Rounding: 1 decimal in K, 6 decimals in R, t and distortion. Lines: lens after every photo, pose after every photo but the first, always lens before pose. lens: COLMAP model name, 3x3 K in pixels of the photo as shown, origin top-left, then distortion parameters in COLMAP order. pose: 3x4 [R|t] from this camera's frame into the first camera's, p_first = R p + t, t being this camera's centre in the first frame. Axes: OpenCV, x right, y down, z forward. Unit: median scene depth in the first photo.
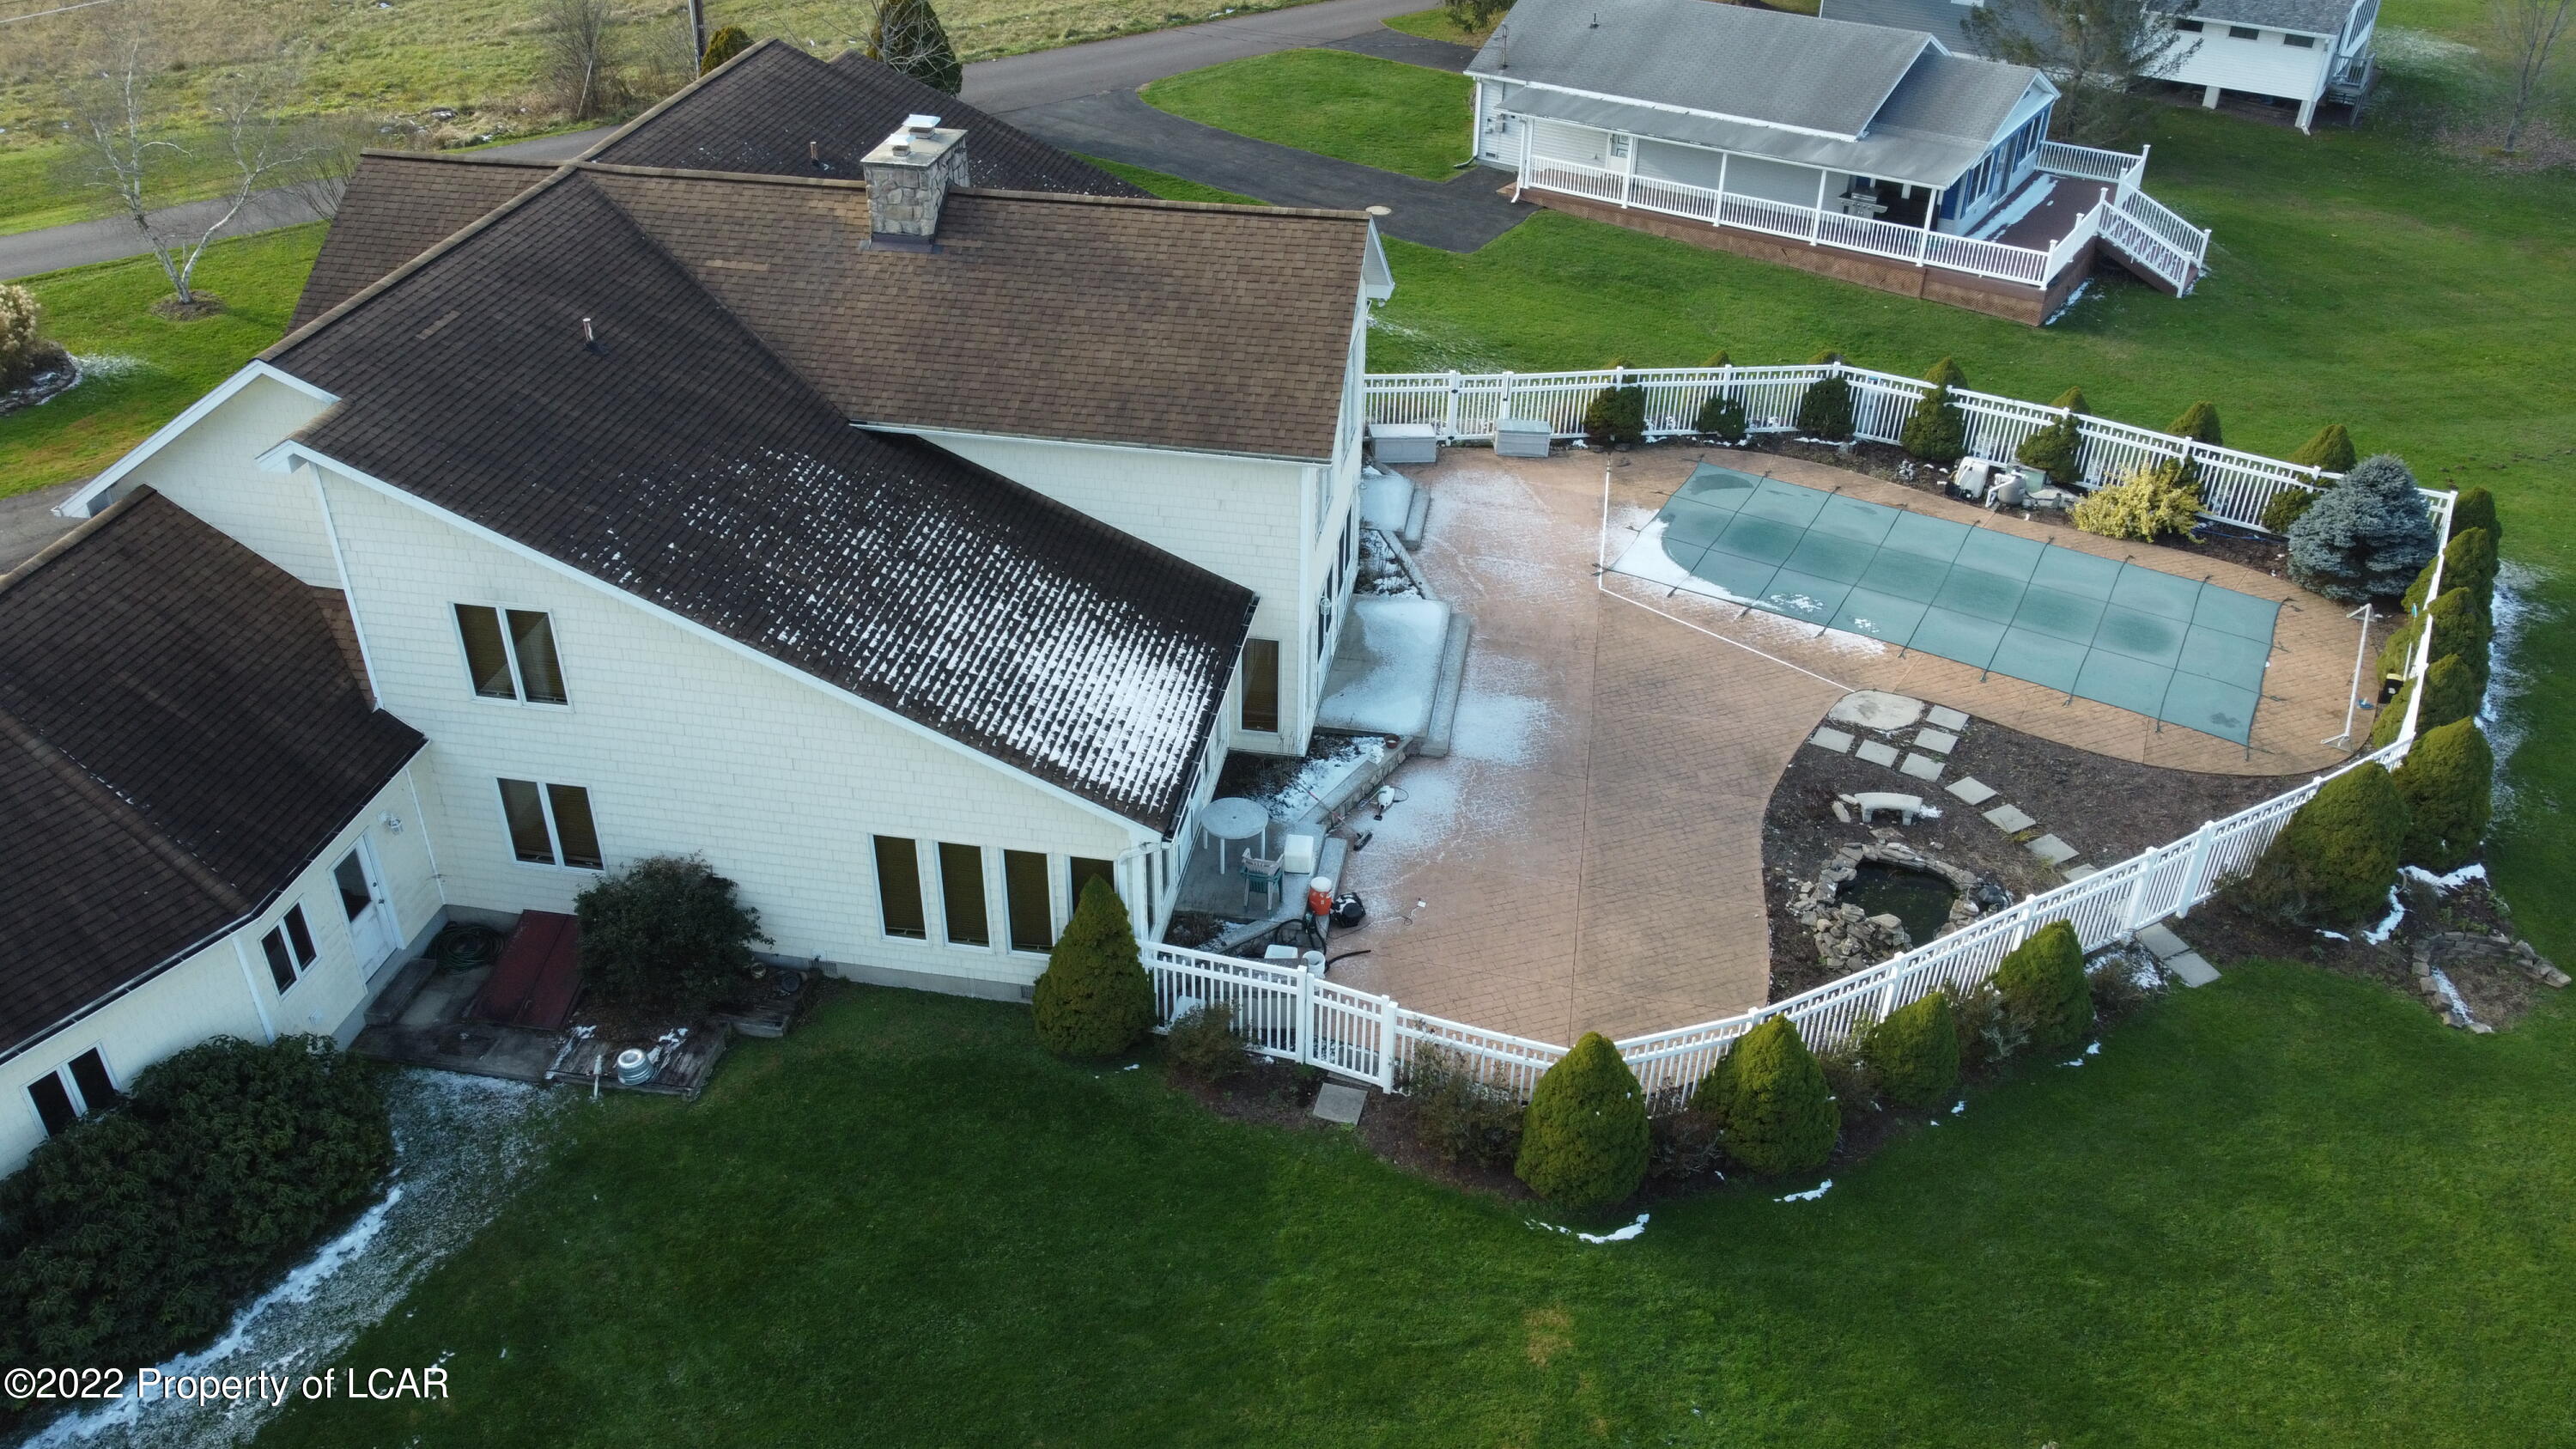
lens RADIAL K [[1957.1, 0, 1279.2], [0, 1957.1, 702.3], [0, 0, 1]] dist [0.004362, -0.009102]
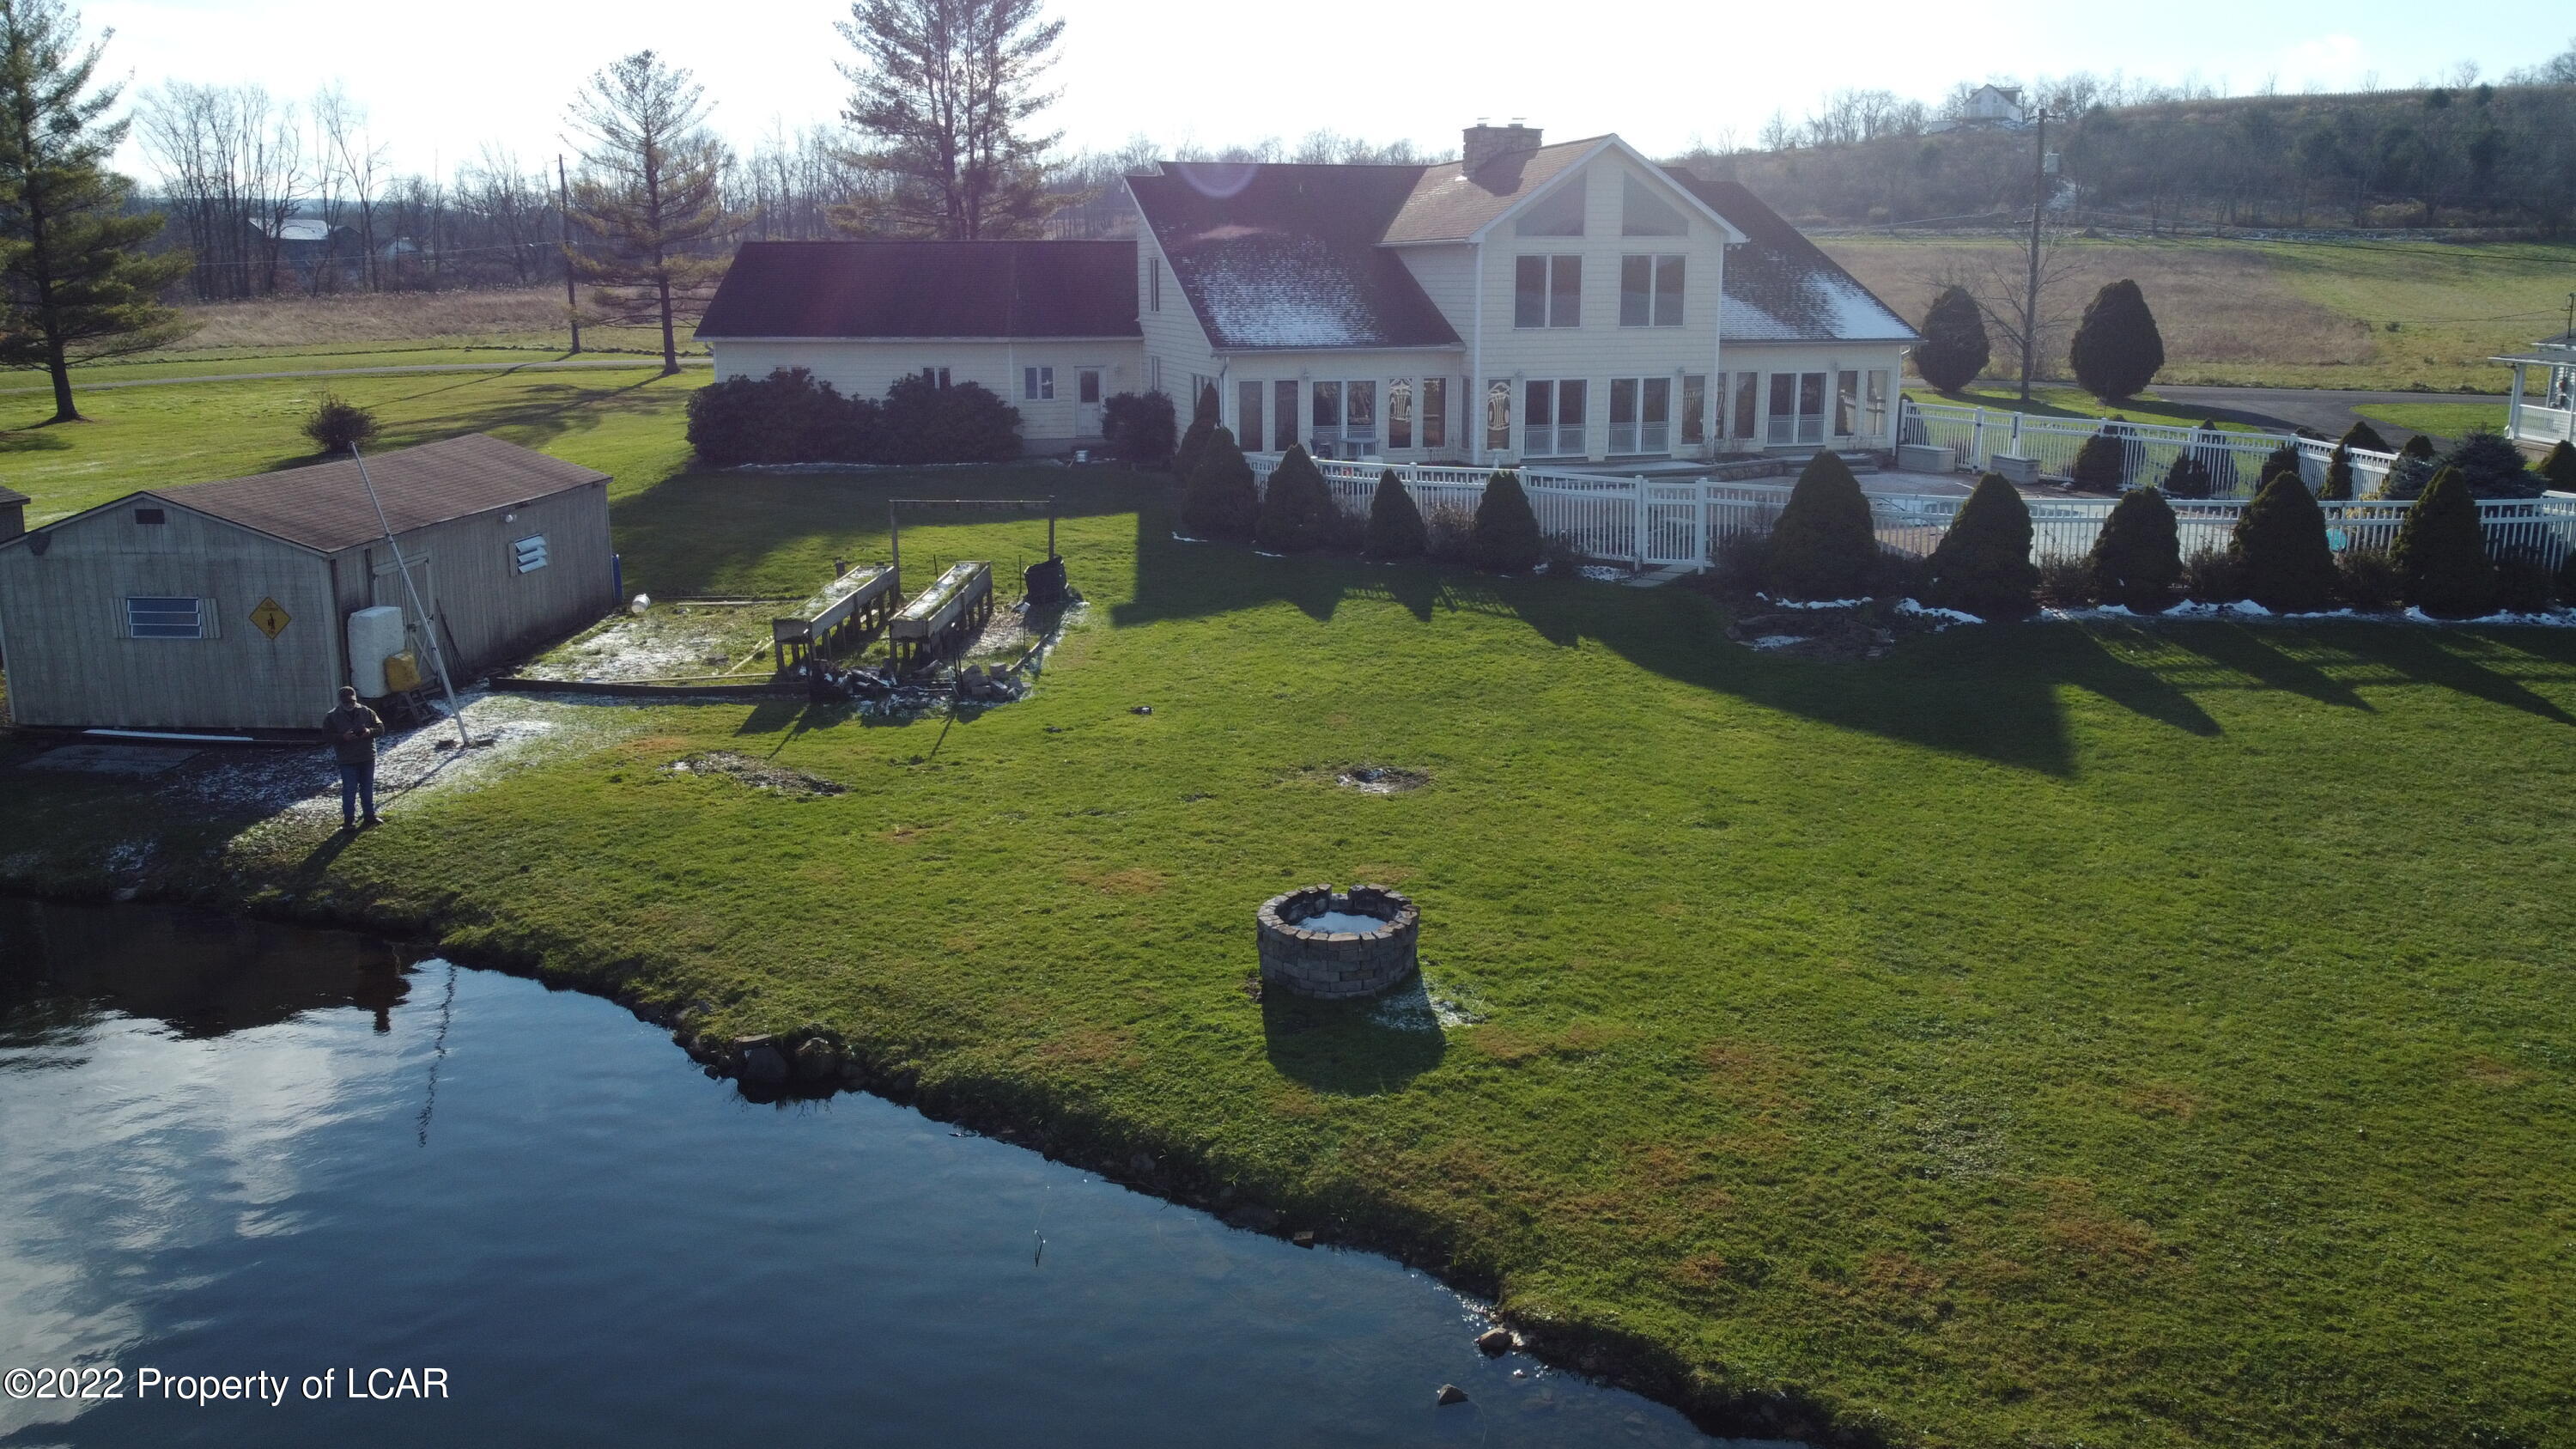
lens RADIAL K [[1956.4, 0, 1280.8], [0, 1956.4, 701.7], [0, 0, 1]] dist [0.000577, -0.010719]
pose [[0.423345, 0.180800, -0.887744, 1.392611], [-0.475512, 0.878406, -0.047862, 0.348293], [0.771147, 0.442395, 0.457842, 0.272647]]
